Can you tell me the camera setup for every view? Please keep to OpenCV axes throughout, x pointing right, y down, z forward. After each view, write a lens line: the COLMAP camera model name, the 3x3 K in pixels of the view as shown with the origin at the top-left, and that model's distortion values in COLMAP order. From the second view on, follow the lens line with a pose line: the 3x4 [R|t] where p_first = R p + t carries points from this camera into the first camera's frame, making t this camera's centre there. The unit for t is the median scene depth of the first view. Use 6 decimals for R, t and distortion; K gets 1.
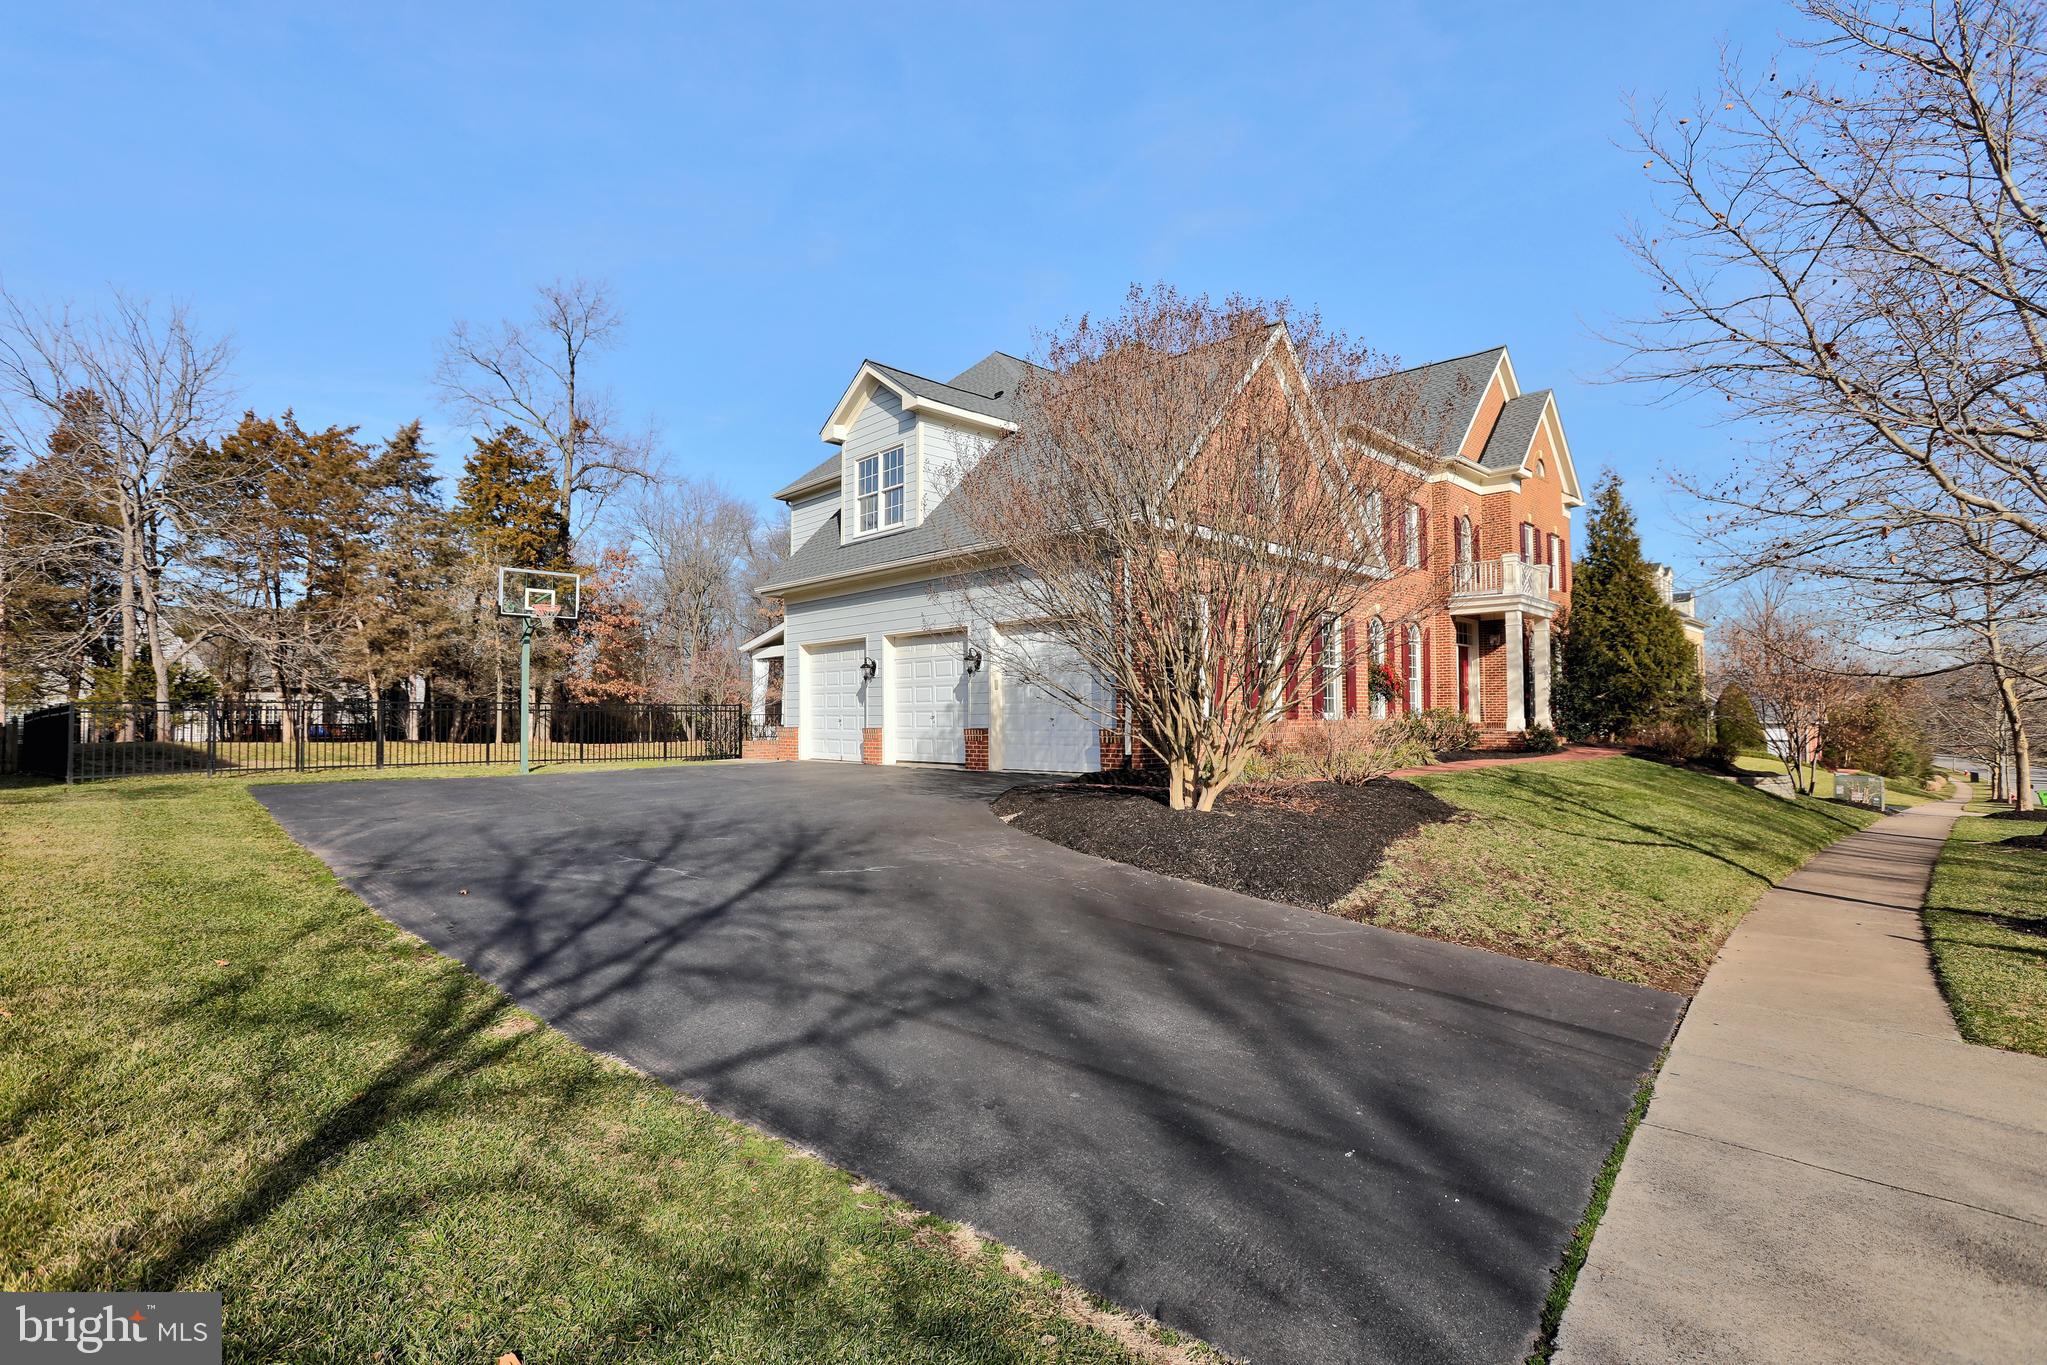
lens RADIAL K [[948.3, 0, 1017.6], [0, 948.3, 686.0], [0, 0, 1]] dist [-0.051019, 0.000489]
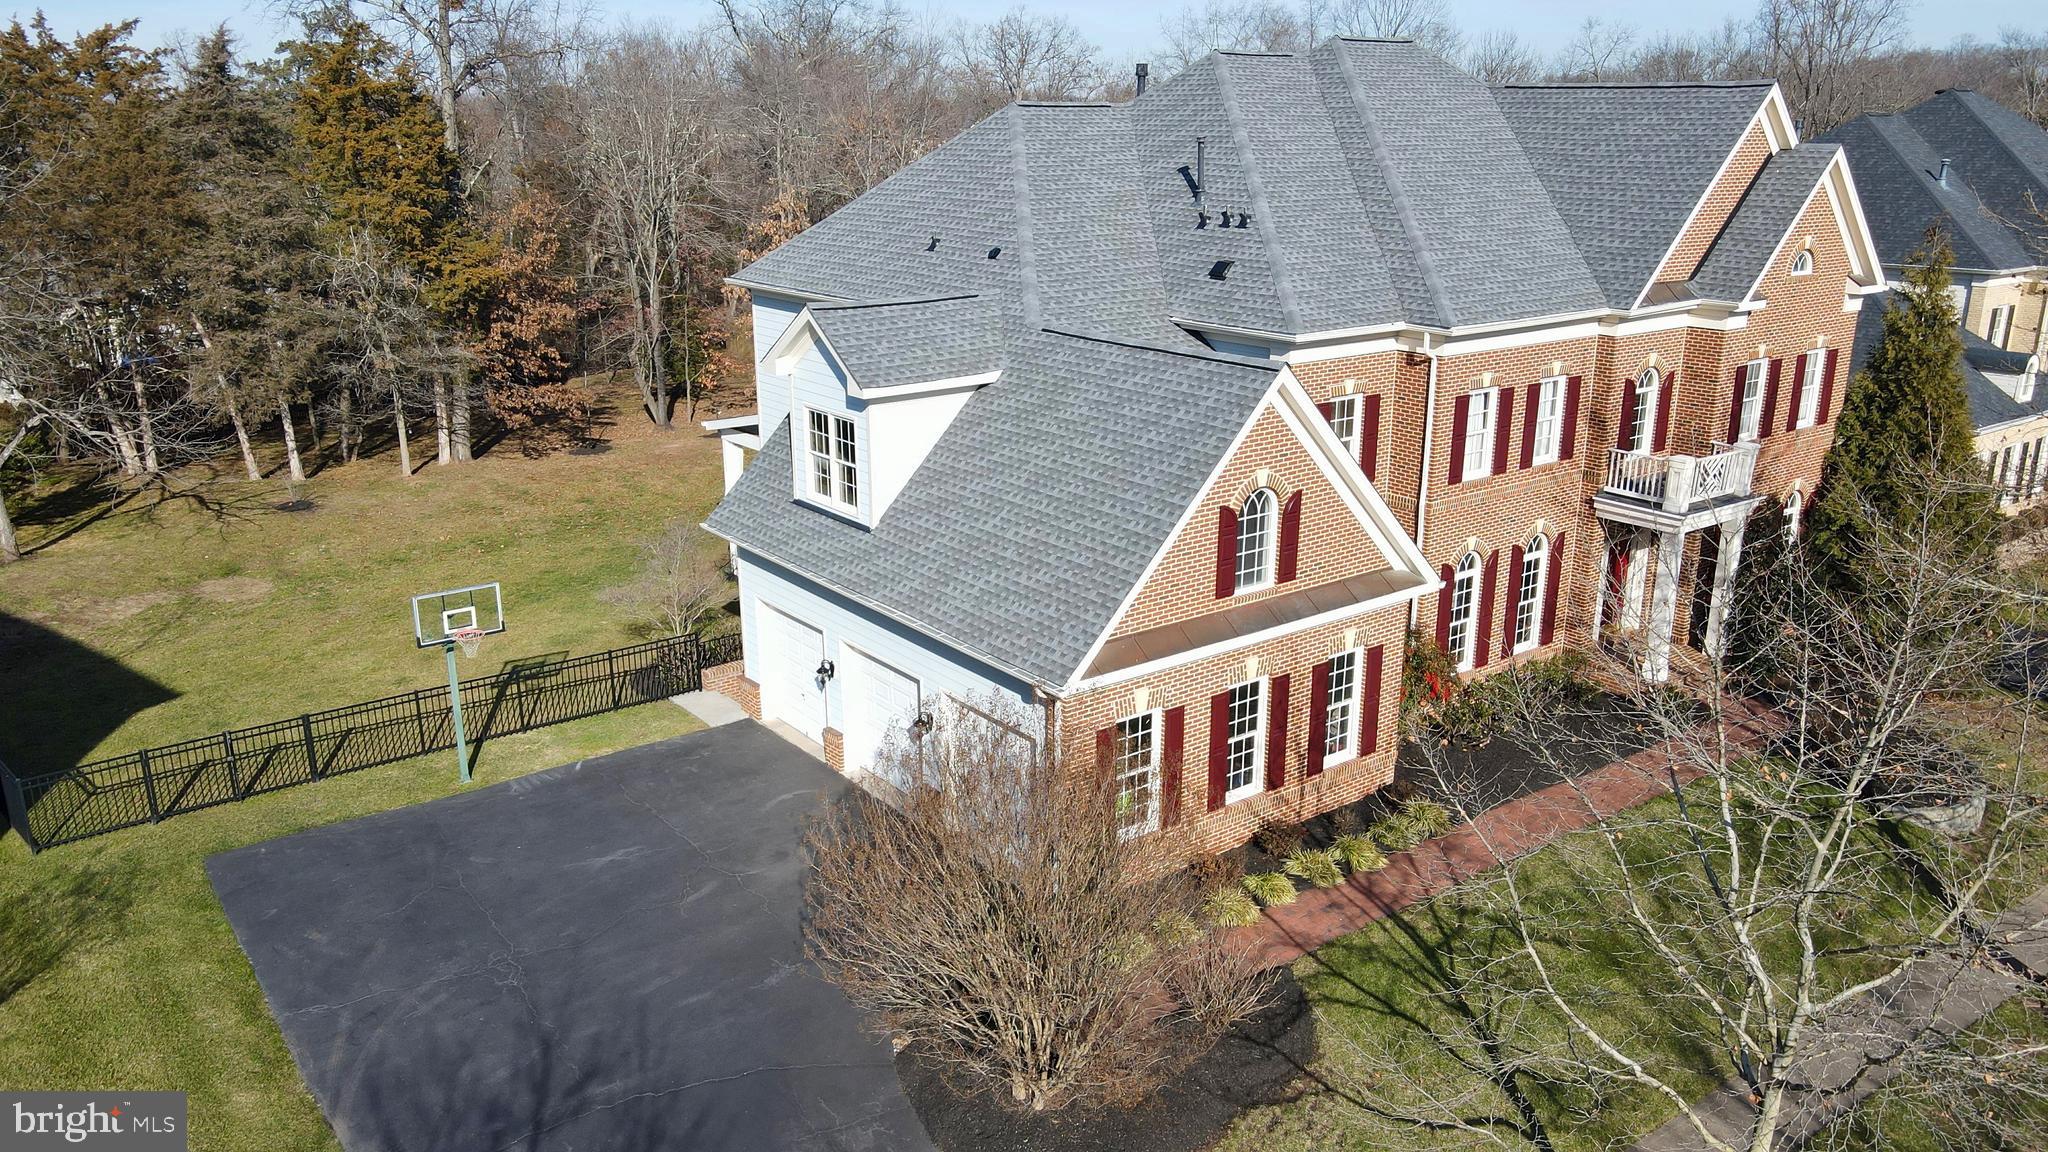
lens RADIAL K [[1514.6, 0, 1029.1], [0, 1514.6, 591.8], [0, 0, 1]] dist [0.003433, 0.014120]
pose [[0.993588, 0.034445, -0.107682, 0.119170], [0.003109, 0.943773, 0.330581, -0.363518], [0.113014, -0.328796, 0.937614, -0.187994]]
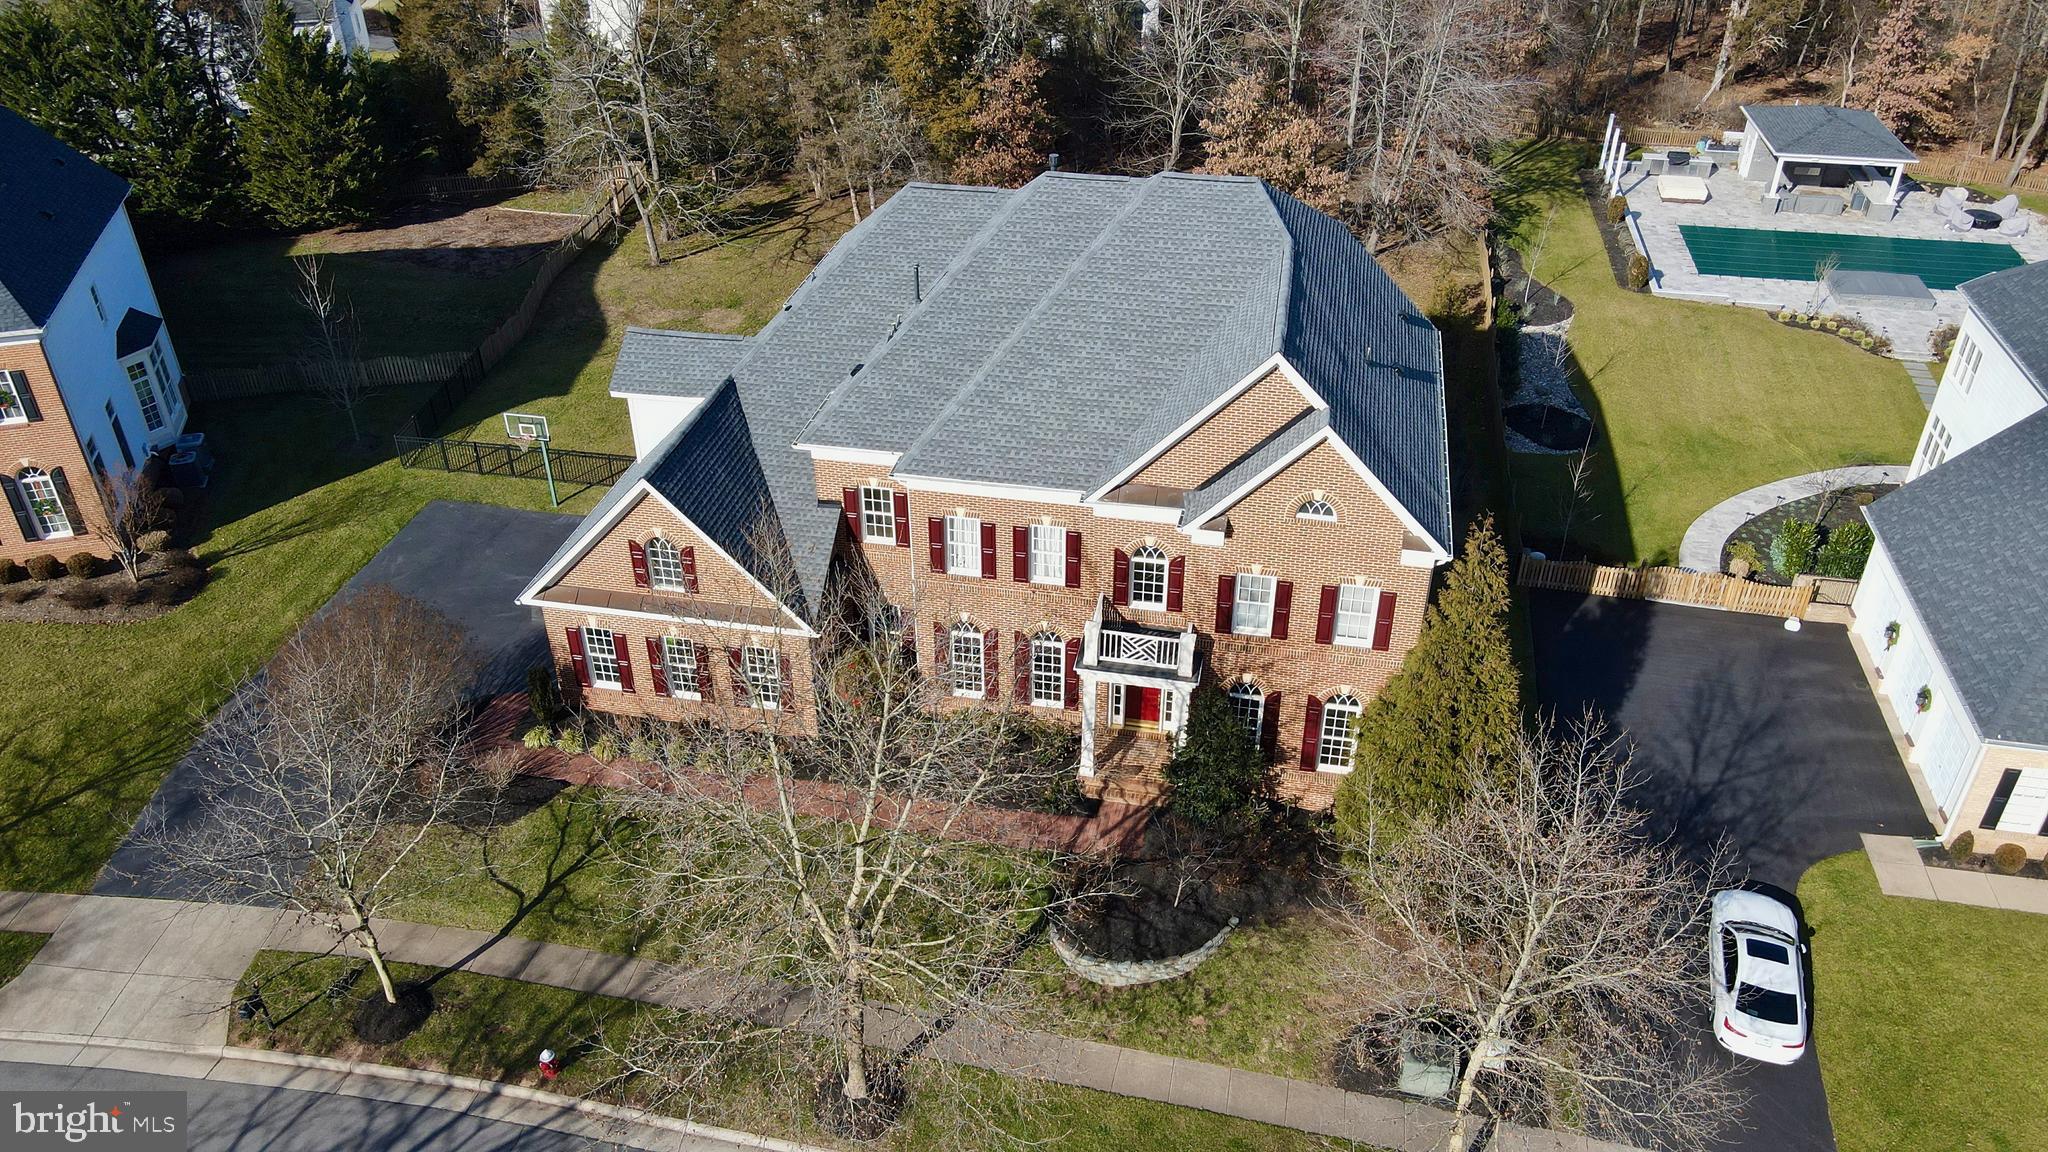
lens RADIAL K [[1514.6, 0, 1029.1], [0, 1514.6, 591.8], [0, 0, 1]] dist [0.003433, 0.014120]
pose [[0.575527, 0.451488, -0.681856, 1.246411], [0.026078, 0.823229, 0.567109, -0.848383], [0.817367, -0.344168, 0.462017, 0.216210]]
